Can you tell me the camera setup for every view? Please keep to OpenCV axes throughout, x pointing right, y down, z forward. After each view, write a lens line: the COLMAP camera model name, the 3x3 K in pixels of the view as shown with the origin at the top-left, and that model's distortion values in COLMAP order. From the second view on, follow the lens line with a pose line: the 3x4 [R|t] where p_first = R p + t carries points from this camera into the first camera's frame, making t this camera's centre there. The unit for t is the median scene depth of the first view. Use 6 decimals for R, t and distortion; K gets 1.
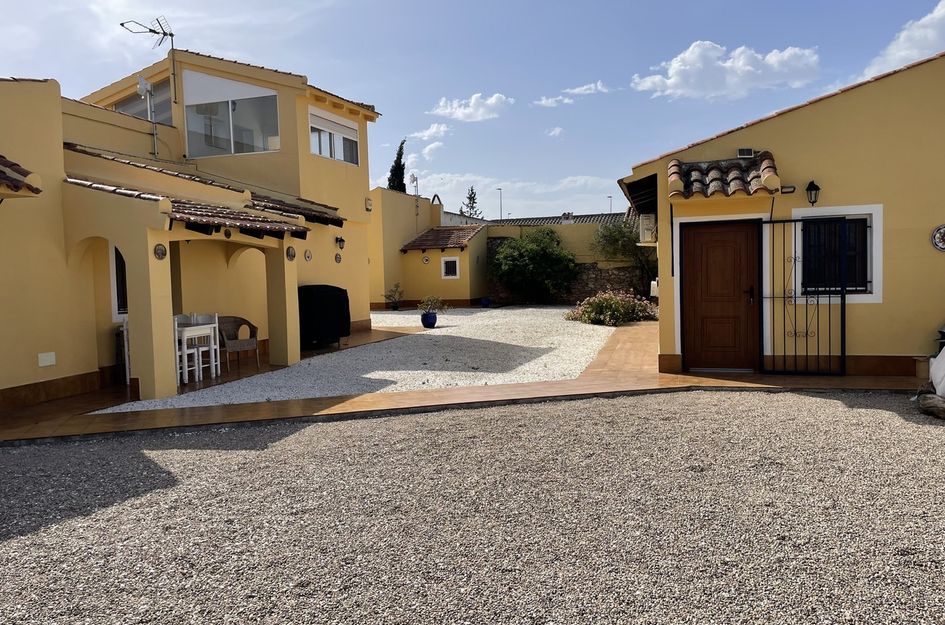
lens RADIAL K [[712.9, 0, 459.5], [0, 712.9, 308.2], [0, 0, 1]] dist [0.094108, -0.115164]
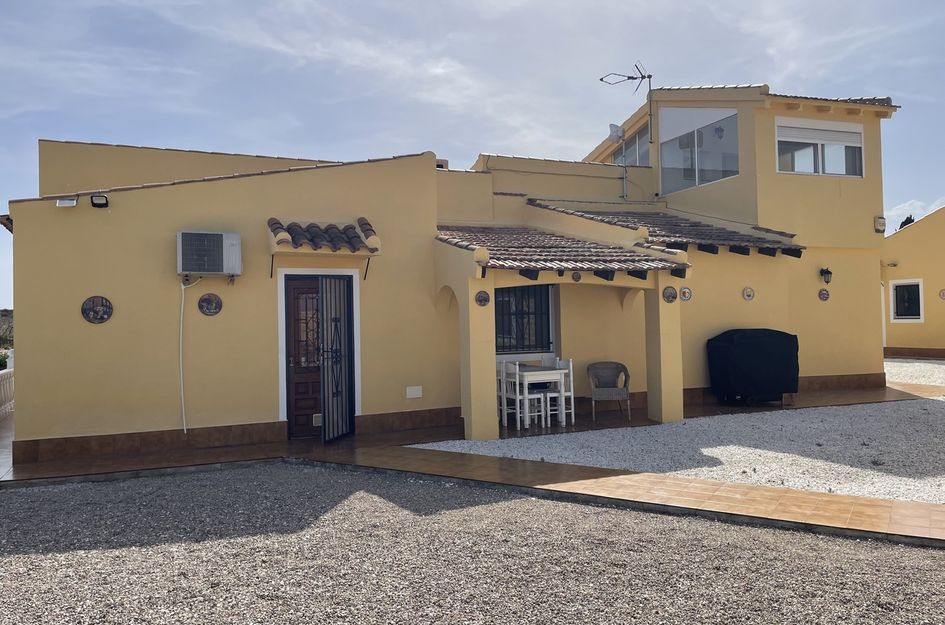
lens RADIAL K [[712.9, 0, 474.1], [0, 712.9, 296.5], [0, 0, 1]] dist [0.094108, -0.115164]
pose [[0.654248, -0.009367, -0.756222, 0.272638], [-0.034312, 0.998526, -0.042054, -0.028517], [0.755502, 0.053461, 0.652962, 0.242705]]
